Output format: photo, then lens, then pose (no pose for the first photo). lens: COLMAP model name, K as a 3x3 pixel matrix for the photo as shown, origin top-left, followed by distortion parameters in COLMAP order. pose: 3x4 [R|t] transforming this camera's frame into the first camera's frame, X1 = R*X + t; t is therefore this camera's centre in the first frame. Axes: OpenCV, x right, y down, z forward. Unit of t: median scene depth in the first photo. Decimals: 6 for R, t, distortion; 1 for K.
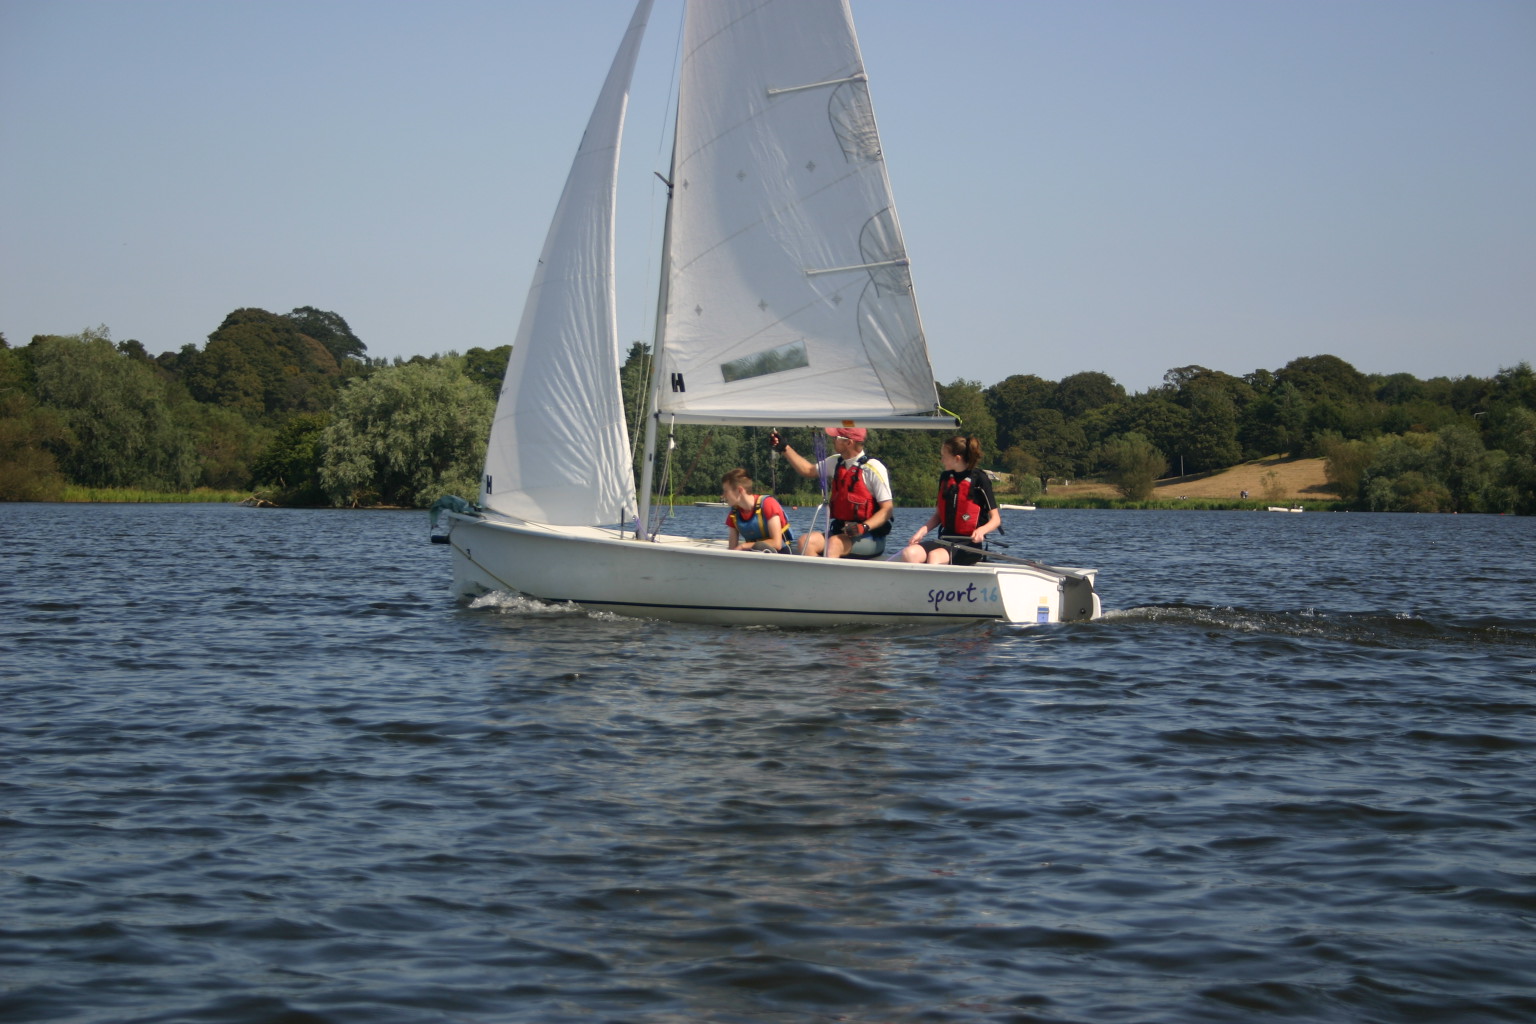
lens RADIAL K [[3513.3, 0, 768.0], [0, 3513.3, 511.1], [0, 0, 1]] dist [-0.013655, 0.000000]
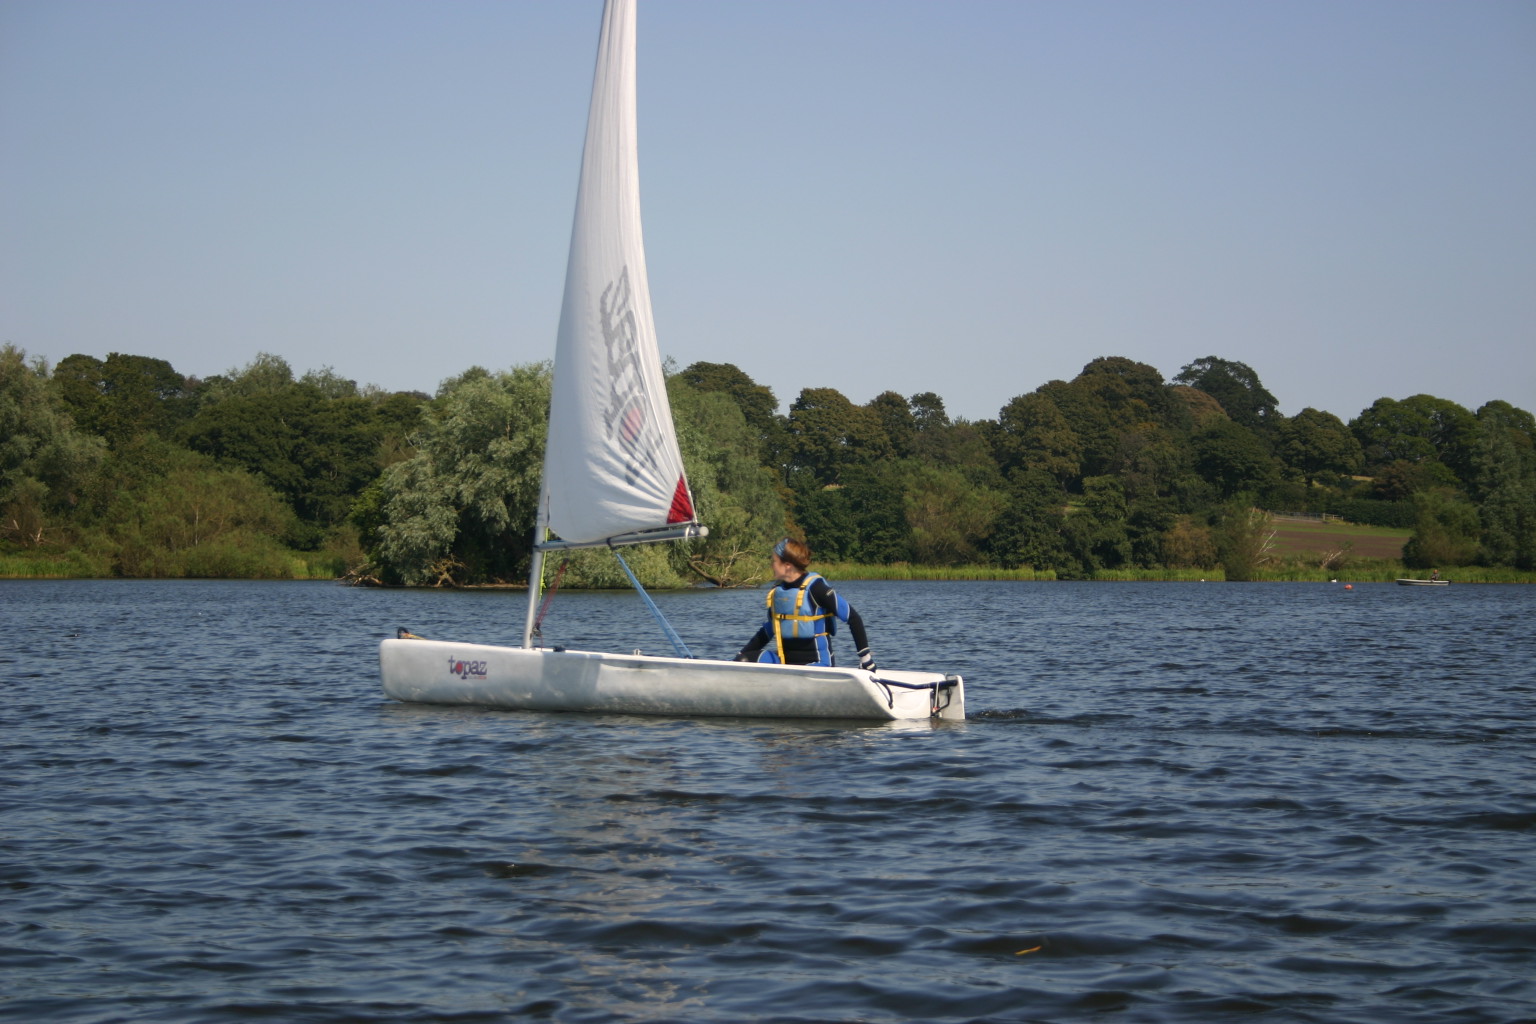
lens RADIAL K [[3574.5, 0, 767.9], [0, 3574.5, 513.3], [0, 0, 1]] dist [0.025895, 0.000000]
pose [[0.948913, -0.009768, -0.315388, 0.058198], [0.002986, 0.999754, -0.021978, 0.000005], [0.315525, 0.019914, 0.948708, 0.157081]]
